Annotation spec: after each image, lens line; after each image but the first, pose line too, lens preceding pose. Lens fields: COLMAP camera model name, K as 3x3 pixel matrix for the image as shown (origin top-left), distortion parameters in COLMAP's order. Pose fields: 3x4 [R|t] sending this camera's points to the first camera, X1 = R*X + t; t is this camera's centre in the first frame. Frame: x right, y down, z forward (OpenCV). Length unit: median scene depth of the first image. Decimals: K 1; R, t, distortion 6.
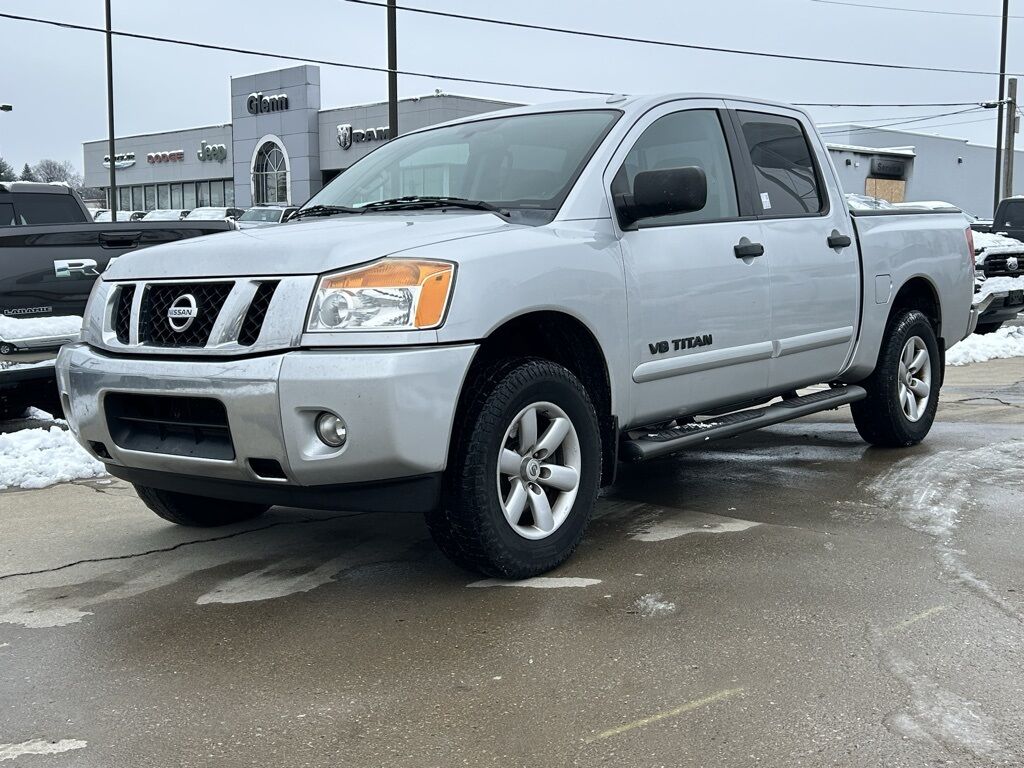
lens RADIAL K [[1263.1, 0, 514.0], [0, 1263.1, 375.0], [0, 0, 1]] dist [0.075181, 0.000000]
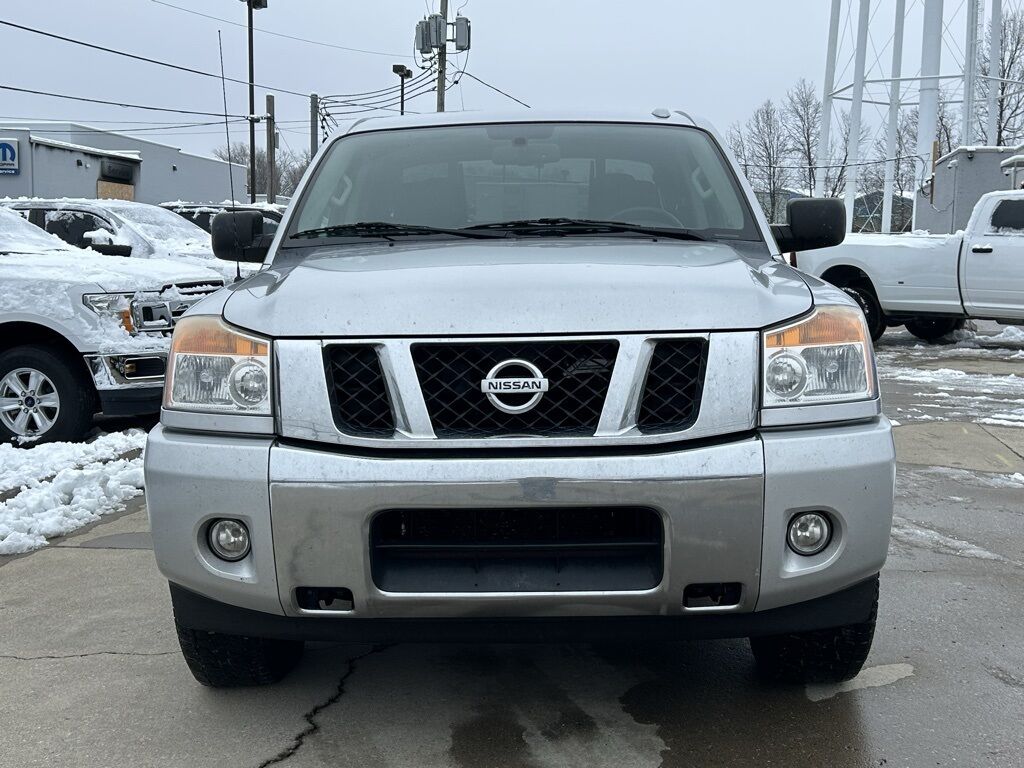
lens RADIAL K [[1263.1, 0, 517.5], [0, 1263.1, 375.2], [0, 0, 1]] dist [0.075181, 0.000000]
pose [[0.792078, -0.043453, 0.608871, -0.147667], [0.044642, 0.998916, 0.013215, -0.013867], [-0.608785, 0.016714, 0.793159, 0.098001]]
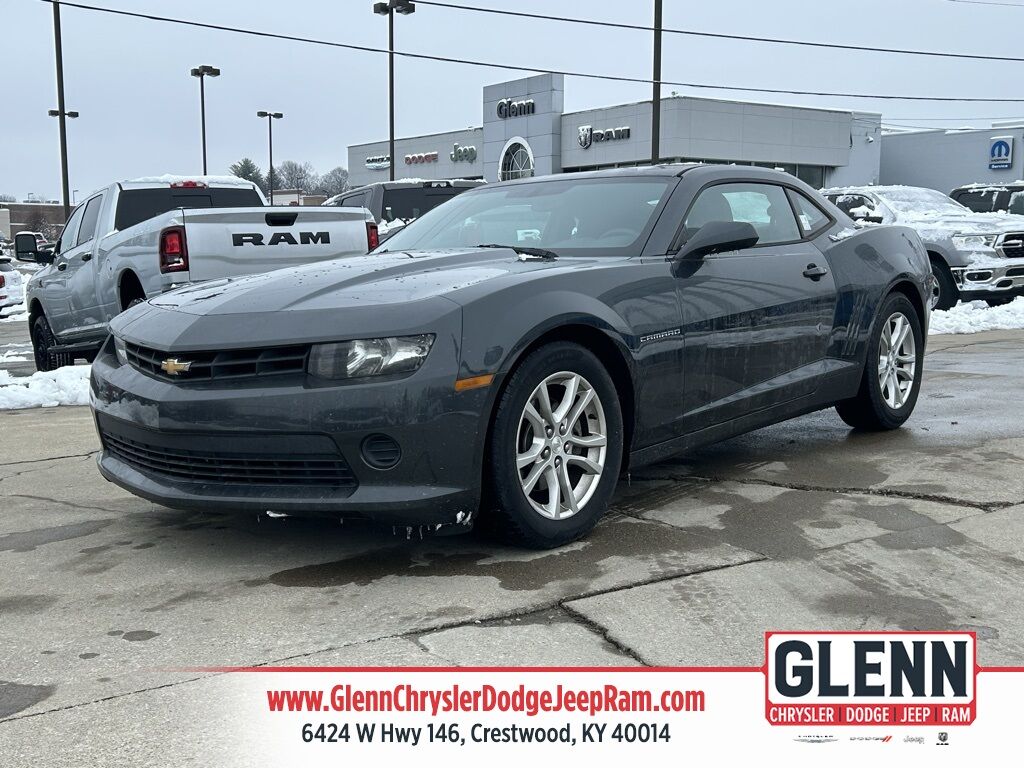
lens RADIAL K [[1263.1, 0, 472.2], [0, 1263.1, 363.7], [0, 0, 1]] dist [0.075181, 0.000000]
pose [[0.981308, 0.019282, -0.191478, -0.035436], [-0.020382, 0.999785, -0.003775, 0.031430], [0.191364, 0.007607, 0.981490, -0.204030]]
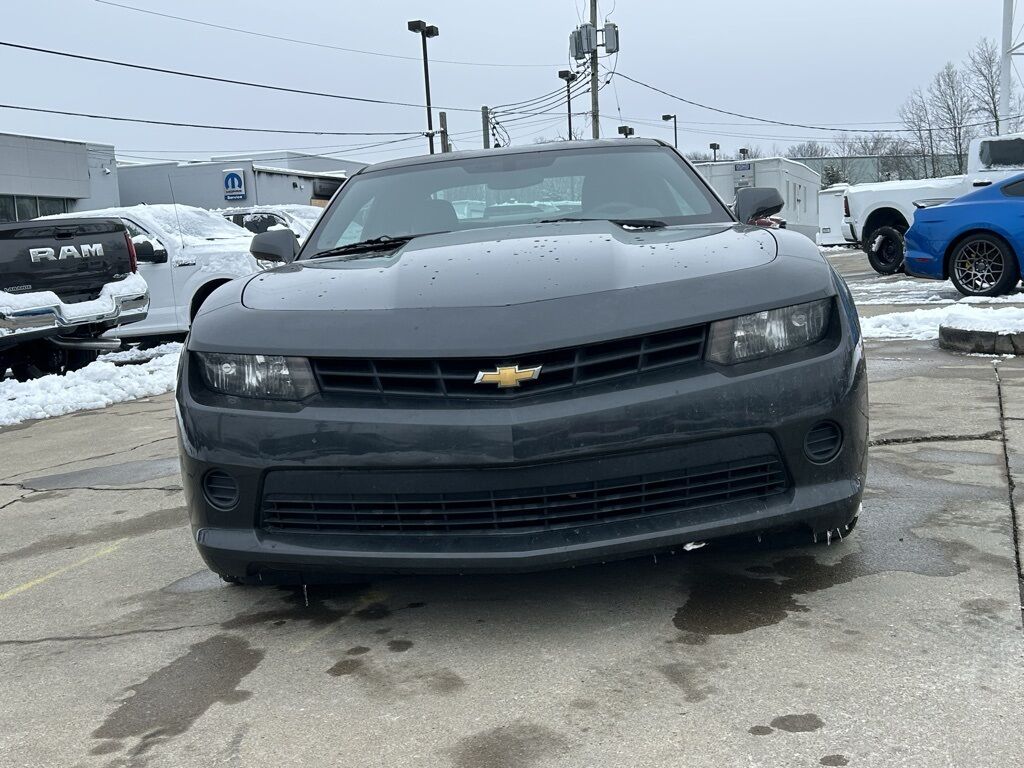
lens RADIAL K [[1263.1, 0, 512.6], [0, 1263.1, 390.7], [0, 0, 1]] dist [0.075181, 0.000000]
pose [[0.885356, -0.099460, 0.454150, -0.196789], [0.104144, 0.994453, 0.014760, 0.031641], [-0.453098, 0.034229, 0.890803, -0.139777]]
